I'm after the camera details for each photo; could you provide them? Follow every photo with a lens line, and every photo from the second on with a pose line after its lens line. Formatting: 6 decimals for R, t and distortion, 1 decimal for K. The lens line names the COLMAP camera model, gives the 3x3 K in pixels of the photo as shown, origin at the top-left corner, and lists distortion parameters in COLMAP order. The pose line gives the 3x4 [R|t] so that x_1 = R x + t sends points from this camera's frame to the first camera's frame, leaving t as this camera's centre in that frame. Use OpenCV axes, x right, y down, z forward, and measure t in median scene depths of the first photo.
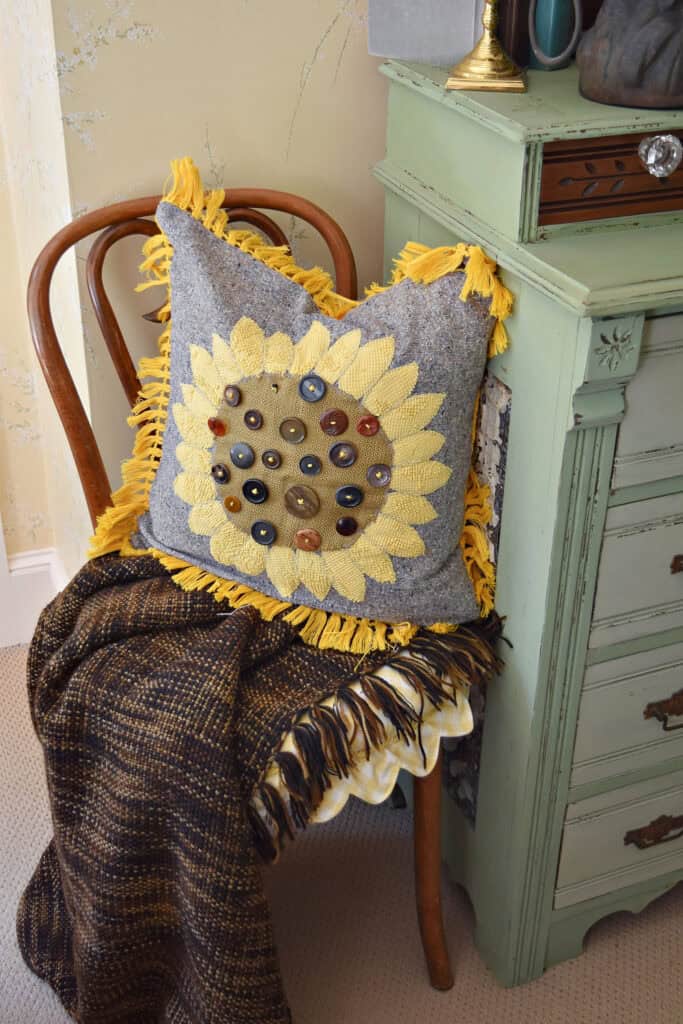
lens RADIAL K [[1329.7, 0, 334.7], [0, 1329.7, 555.5], [0, 0, 1]] dist [-0.057844, 0.000000]
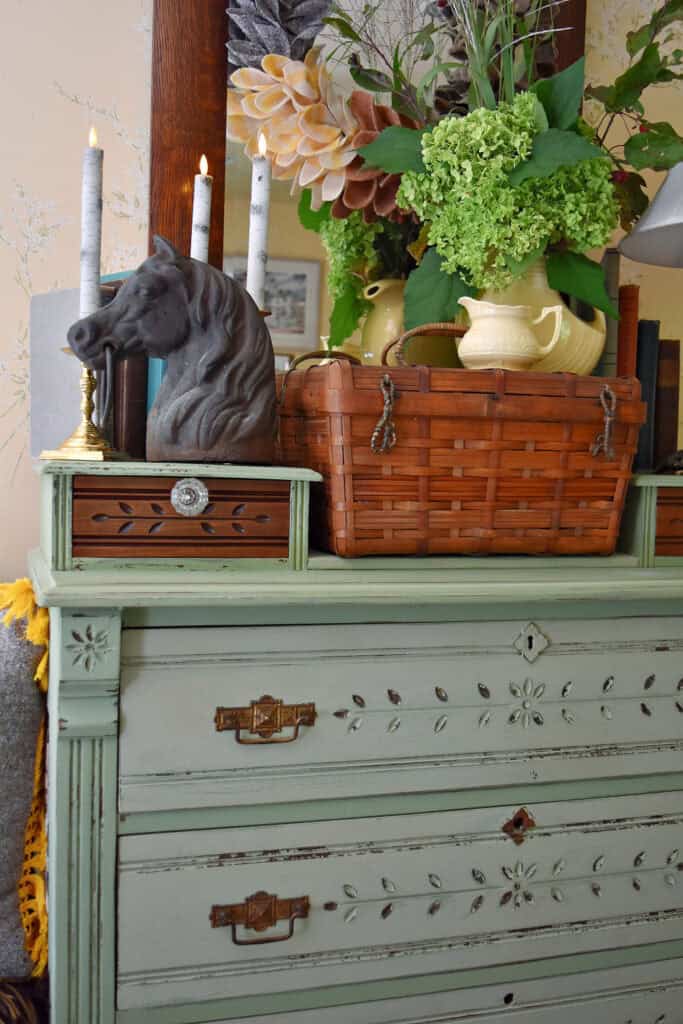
lens RADIAL K [[1129.4, 0, 339.5], [0, 1129.4, 505.4], [0, 0, 1]] dist [-0.074158, 0.000000]
pose [[0.996834, 0.022583, -0.076241, 0.429488], [-0.057430, 0.867629, -0.493884, 0.149769], [0.054996, 0.496699, 0.866179, 0.198192]]
